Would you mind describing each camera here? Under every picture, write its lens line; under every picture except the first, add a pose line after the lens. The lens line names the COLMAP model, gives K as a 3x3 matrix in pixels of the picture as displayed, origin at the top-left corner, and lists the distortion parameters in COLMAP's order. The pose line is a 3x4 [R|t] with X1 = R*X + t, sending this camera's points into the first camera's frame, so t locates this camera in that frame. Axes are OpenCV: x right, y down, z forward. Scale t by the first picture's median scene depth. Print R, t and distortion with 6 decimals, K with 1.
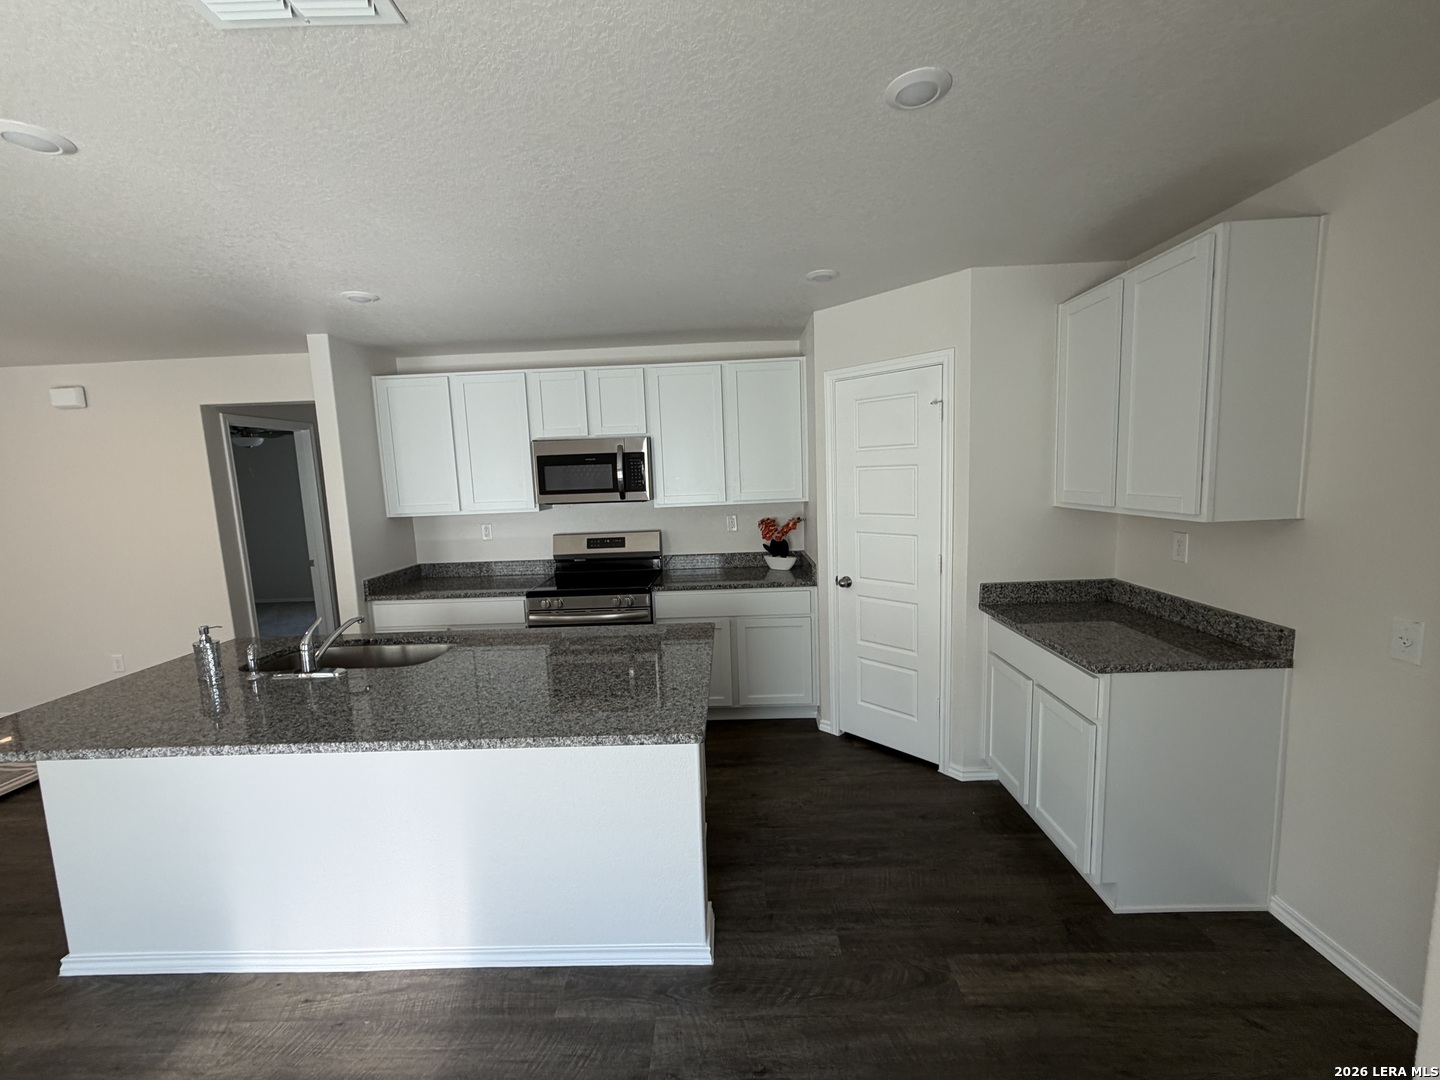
lens RADIAL K [[576.0, 0, 715.3], [0, 576.0, 539.3], [0, 0, 1]] dist [-0.001963, 0.003513]
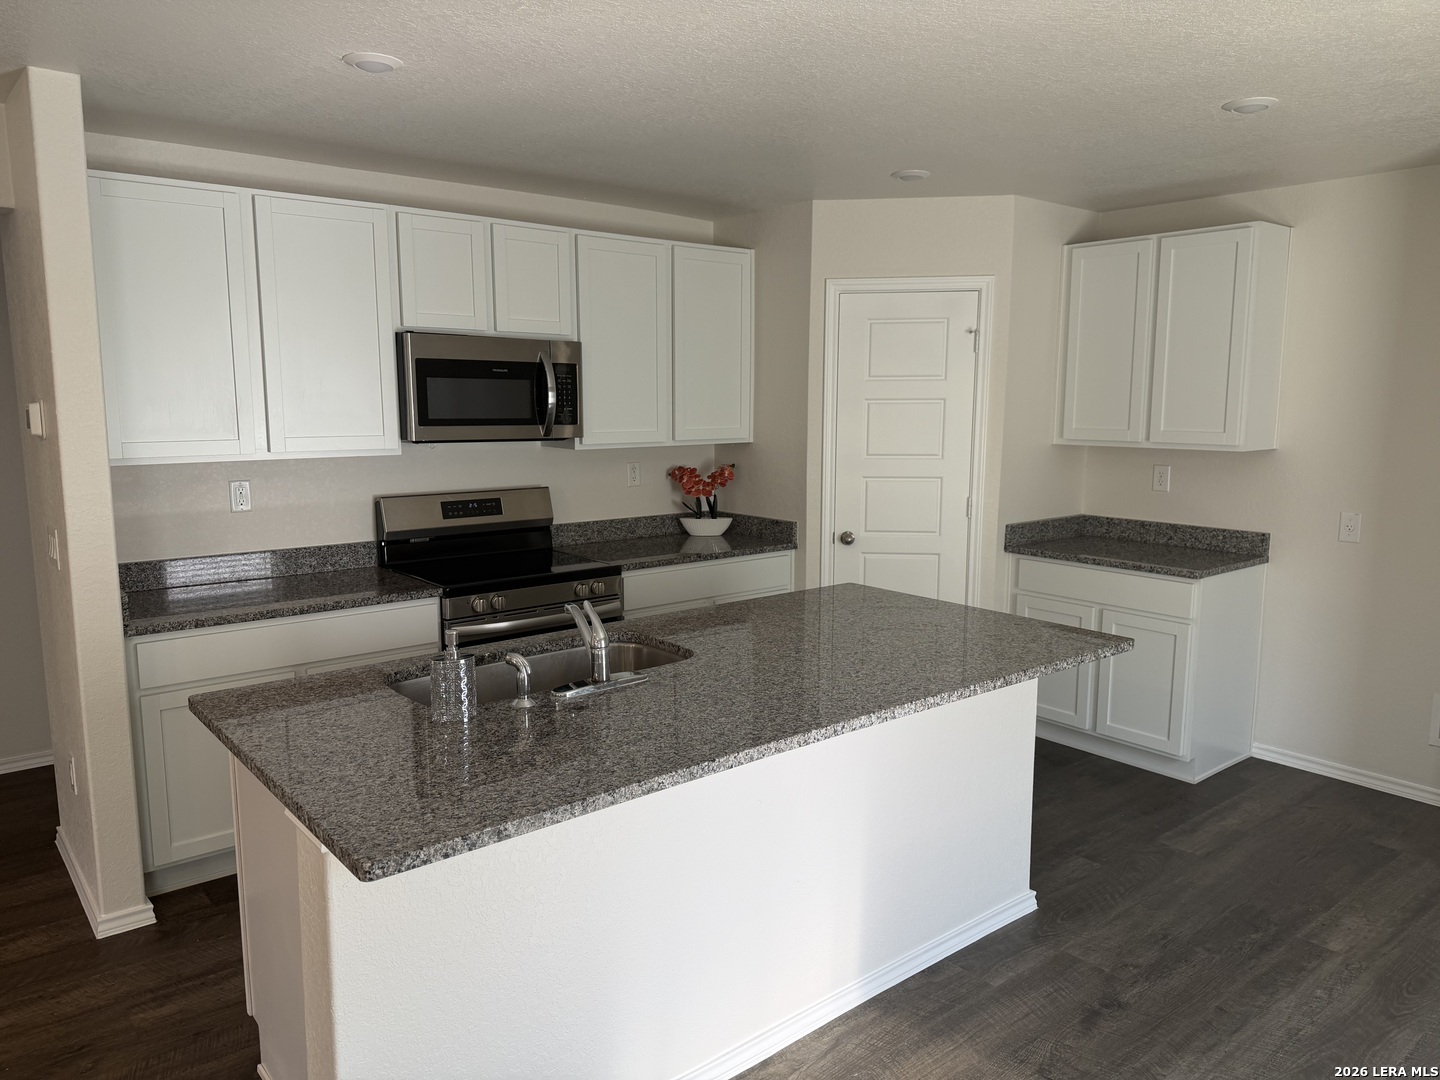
lens RADIAL K [[1009.1, 0, 722.6], [0, 1009.1, 539.6], [0, 0, 1]] dist [0.077557, -0.084304]
pose [[0.755639, -0.053025, 0.652838, -0.896179], [0.046250, 0.998549, 0.027572, 0.028795], [-0.653353, 0.009359, 0.756995, 0.022878]]
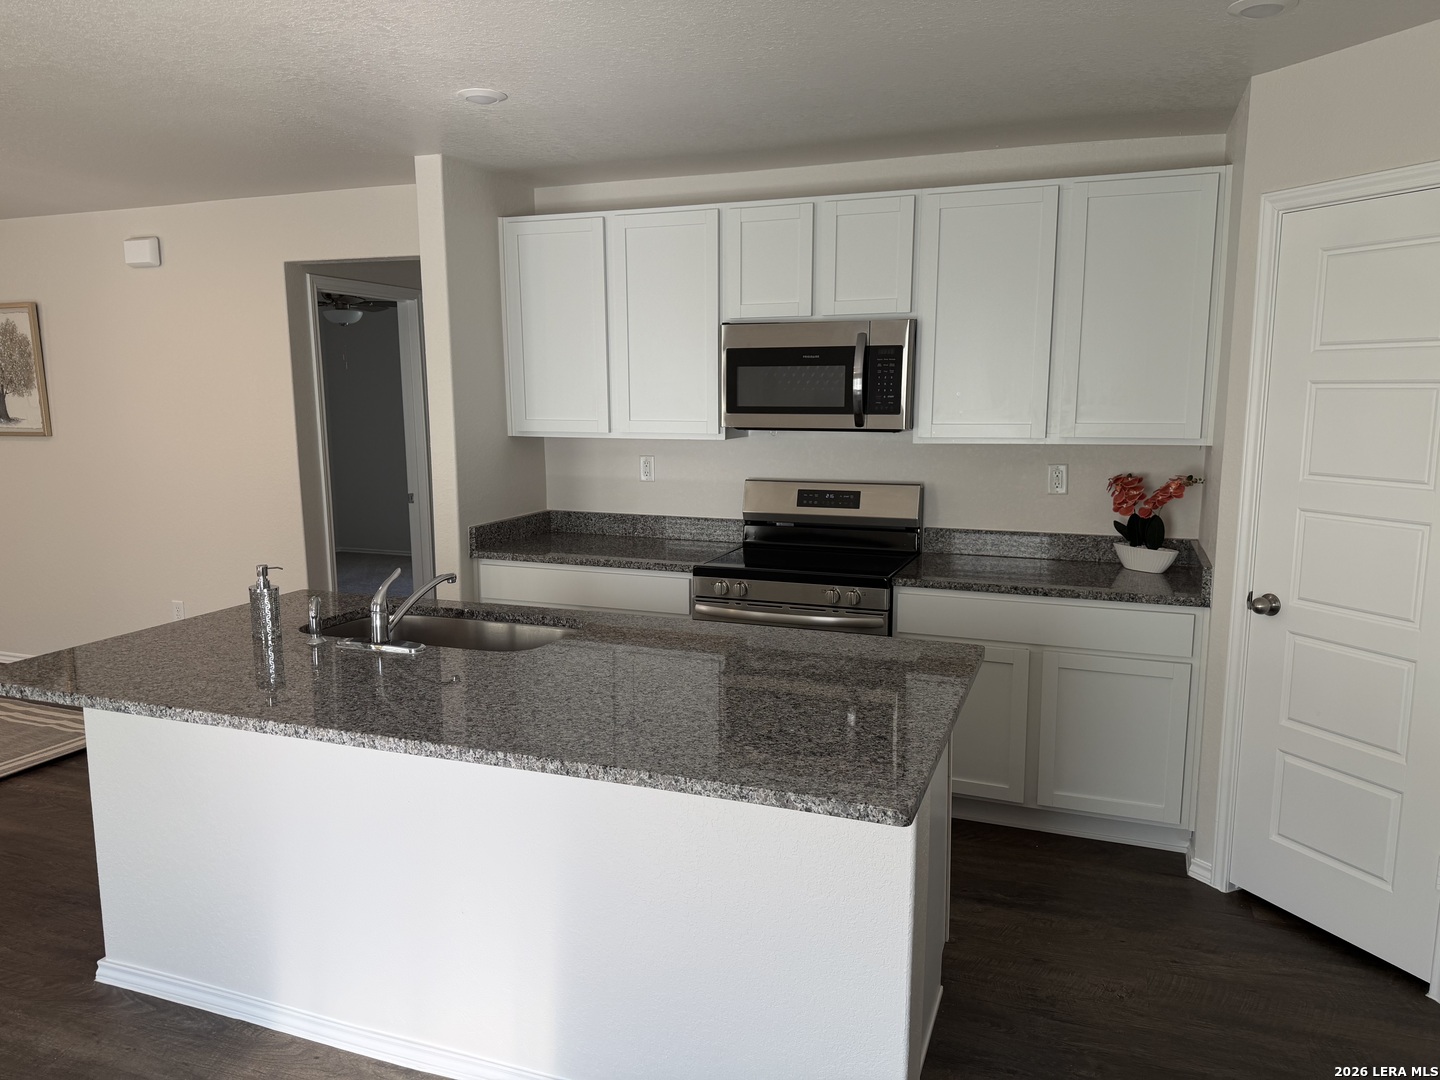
lens RADIAL K [[1009.1, 0, 722.6], [0, 1009.1, 539.6], [0, 0, 1]] dist [0.077557, -0.084304]
pose [[0.944465, 0.085071, -0.317411, 0.052495], [-0.073575, 0.996131, 0.048055, 0.008241], [0.320271, -0.022033, 0.947070, -0.031326]]
